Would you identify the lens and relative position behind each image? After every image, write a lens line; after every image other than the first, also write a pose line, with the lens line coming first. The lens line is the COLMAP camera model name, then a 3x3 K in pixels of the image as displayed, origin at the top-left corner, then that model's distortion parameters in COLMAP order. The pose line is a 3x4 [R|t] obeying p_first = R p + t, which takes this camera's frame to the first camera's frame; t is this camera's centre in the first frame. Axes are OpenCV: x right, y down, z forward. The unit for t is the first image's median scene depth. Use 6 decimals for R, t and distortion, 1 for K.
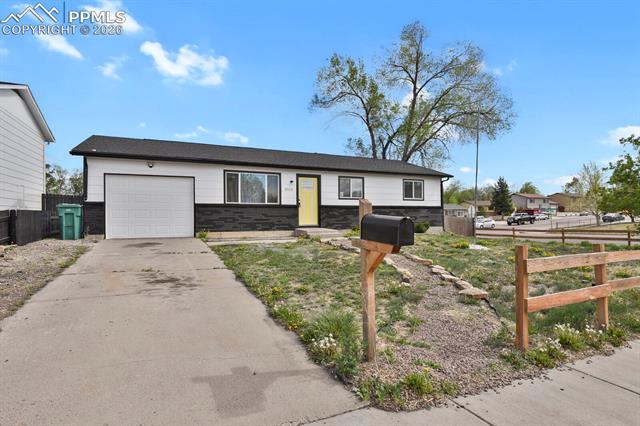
lens RADIAL K [[356.1, 0, 320.2], [0, 356.1, 214.8], [0, 0, 1]] dist [-0.008580, -0.000873]
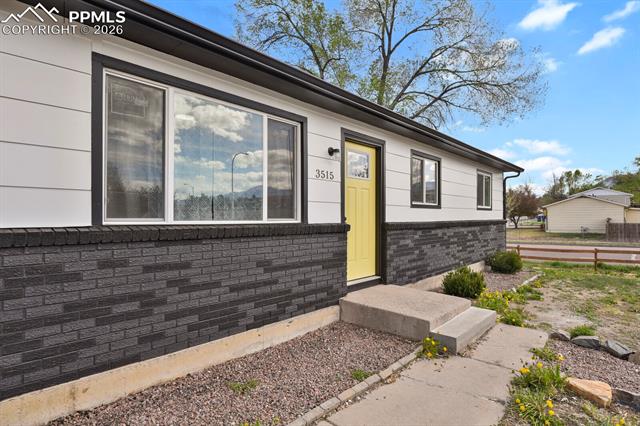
lens RADIAL K [[356.1, 0, 319.2], [0, 356.1, 214.3], [0, 0, 1]] dist [-0.008580, -0.000873]
pose [[0.927852, 0.015645, 0.372621, -0.207356], [-0.019257, 0.999797, 0.005972, -0.038140], [-0.372451, -0.012716, 0.927965, 0.704189]]
